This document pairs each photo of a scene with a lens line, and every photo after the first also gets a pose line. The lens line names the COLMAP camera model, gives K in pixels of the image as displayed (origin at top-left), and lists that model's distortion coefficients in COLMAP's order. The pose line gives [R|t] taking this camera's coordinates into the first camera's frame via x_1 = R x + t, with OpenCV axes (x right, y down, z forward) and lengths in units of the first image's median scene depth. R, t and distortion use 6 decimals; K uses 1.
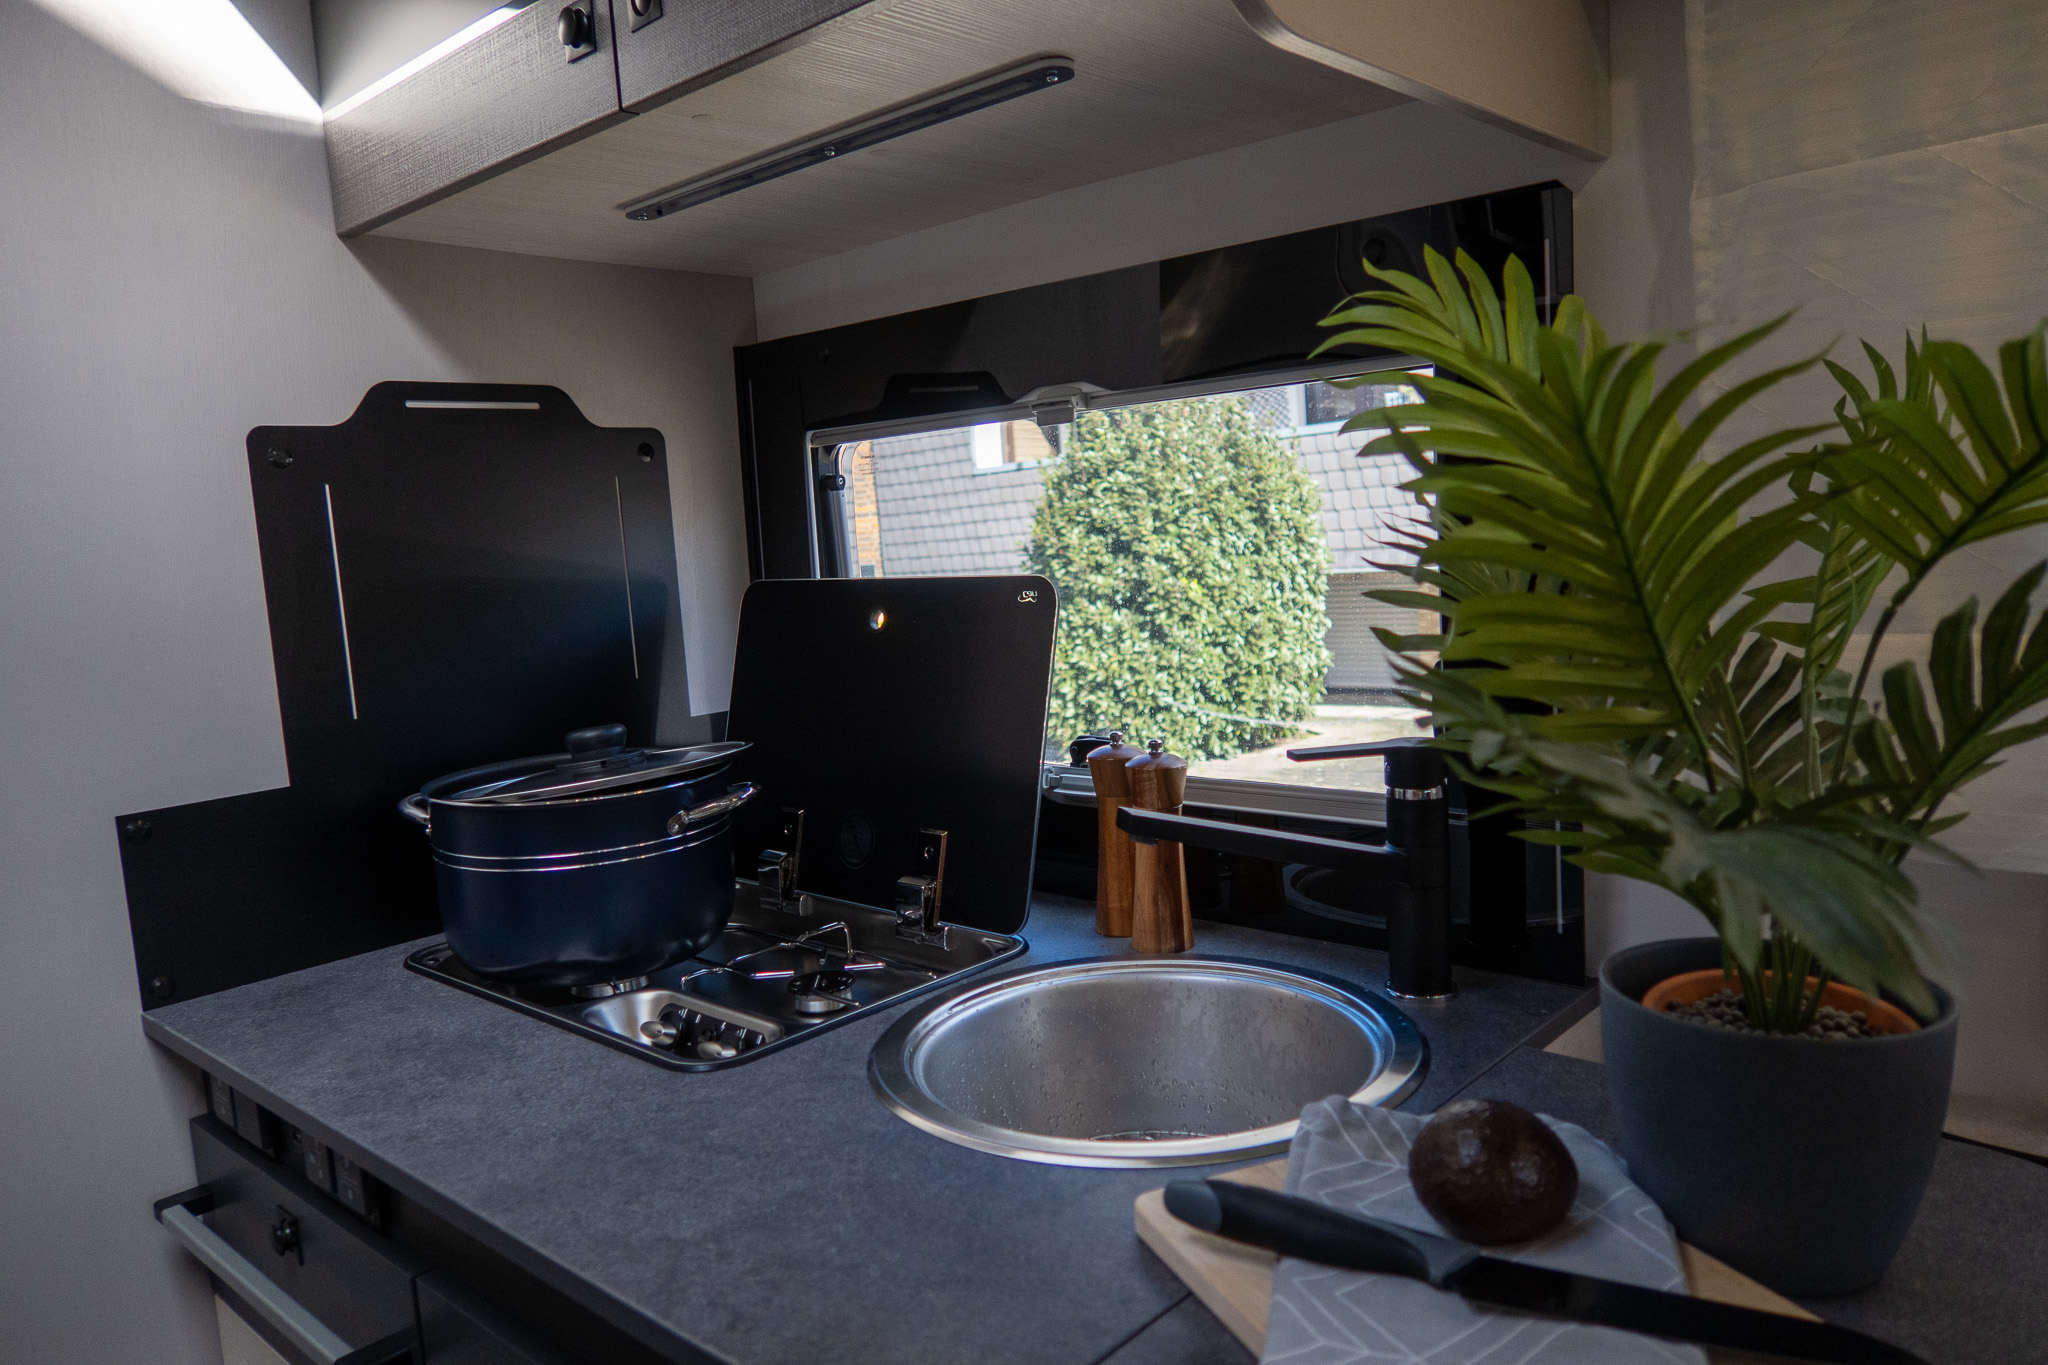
lens RADIAL K [[1417.3, 0, 1032.3], [0, 1417.3, 683.9], [0, 0, 1]] dist [0.008768, -0.008823]
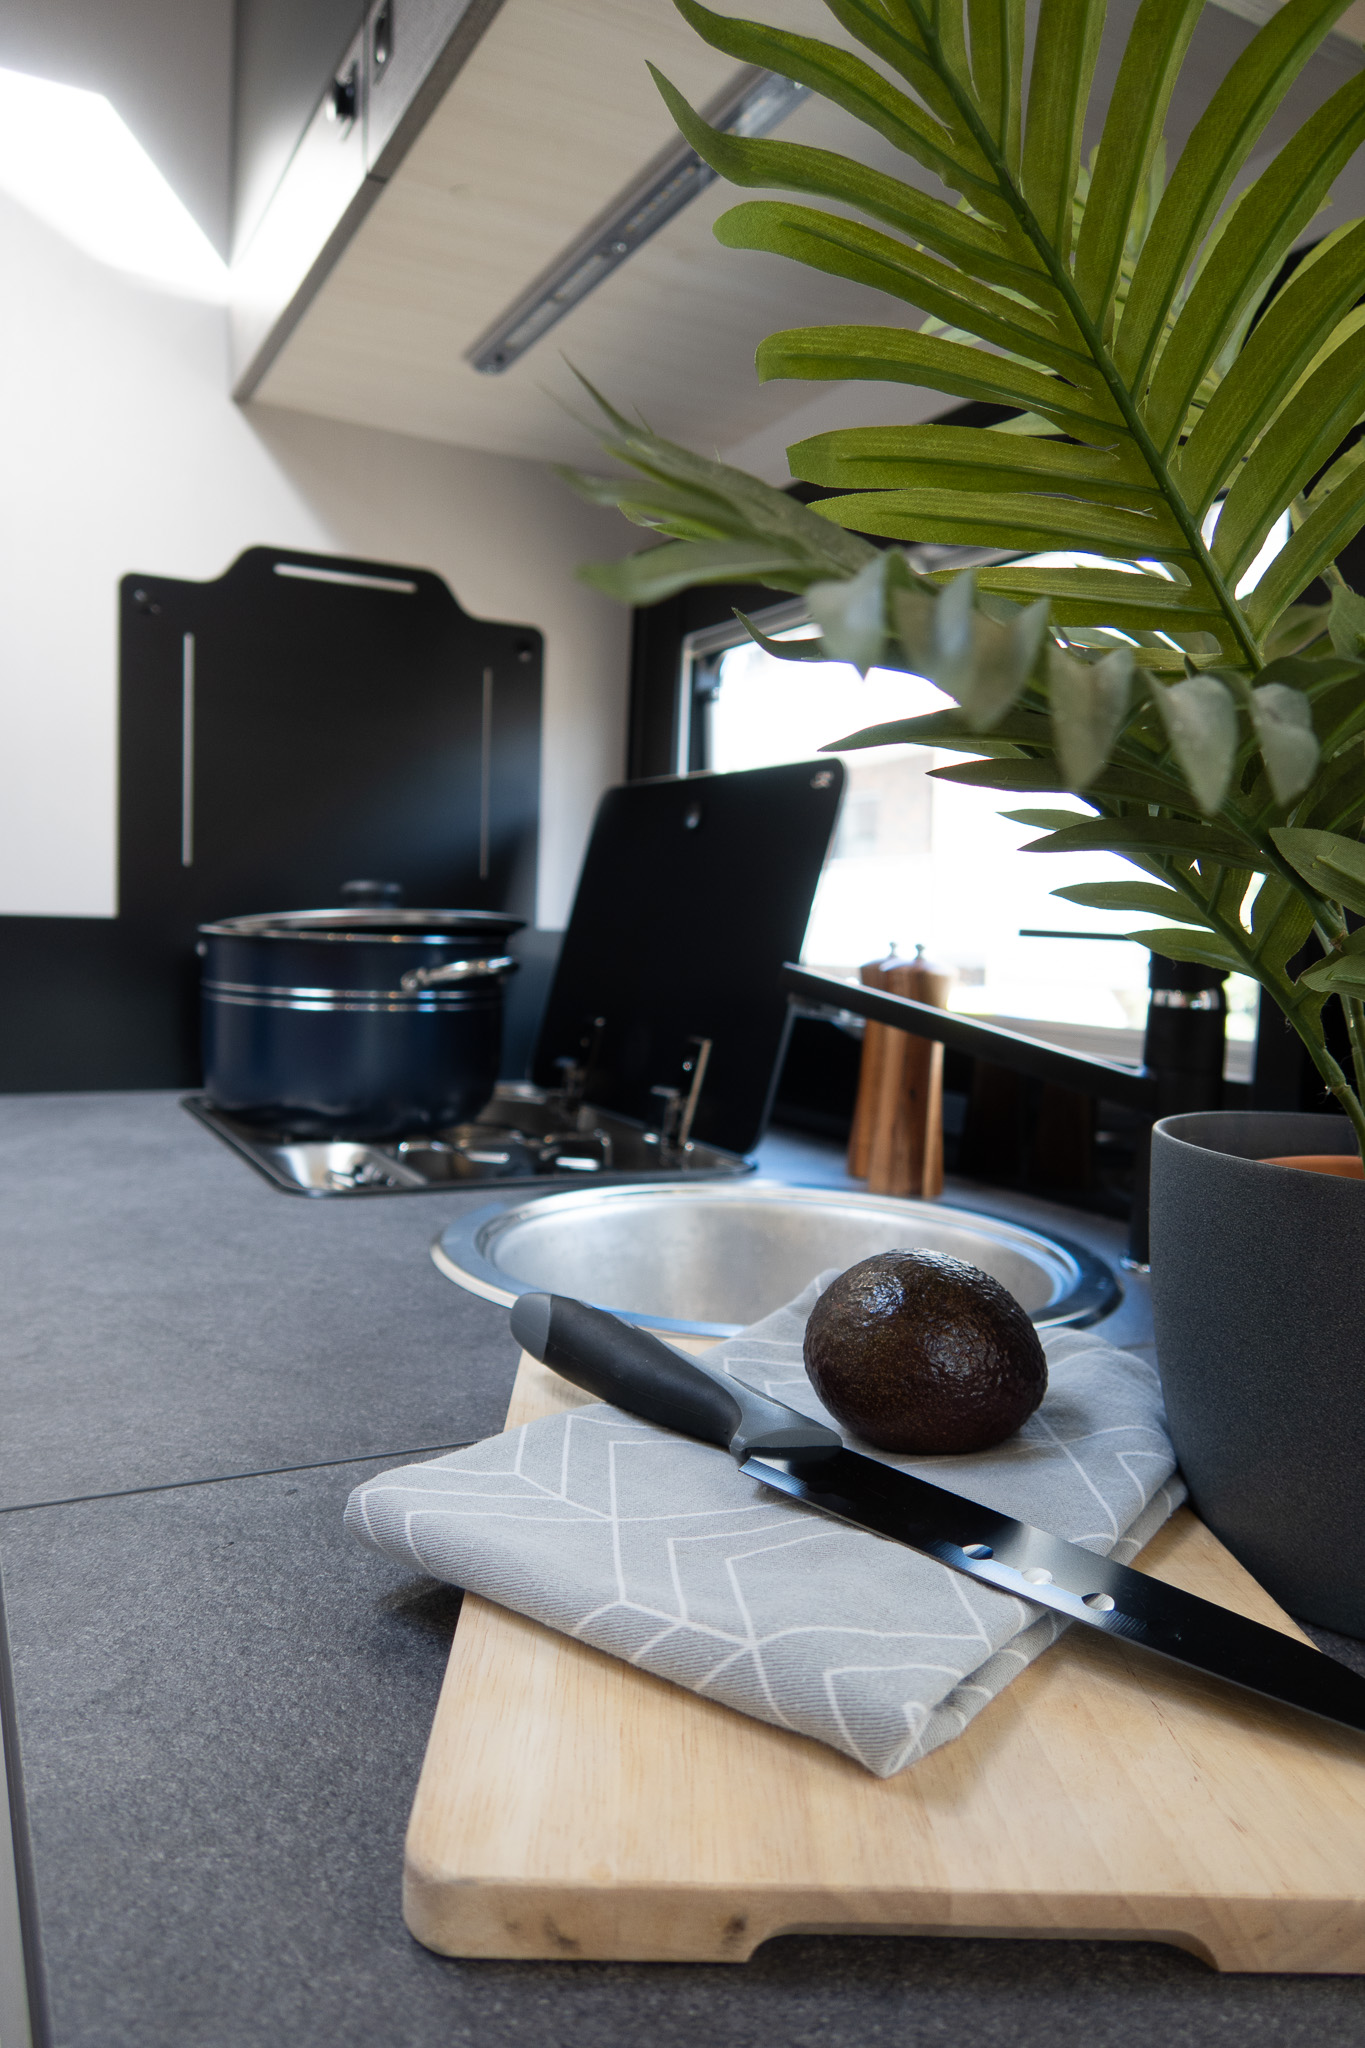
lens RADIAL K [[1417.3, 0, 670.6], [0, 1417.3, 1026.1], [0, 0, 1]] dist [0.008768, -0.008823]
pose [[0.932361, 0.119759, -0.341117, 0.228227], [-0.132121, 0.991146, -0.013150, 0.113799], [0.336523, 0.057329, 0.939929, 0.164935]]
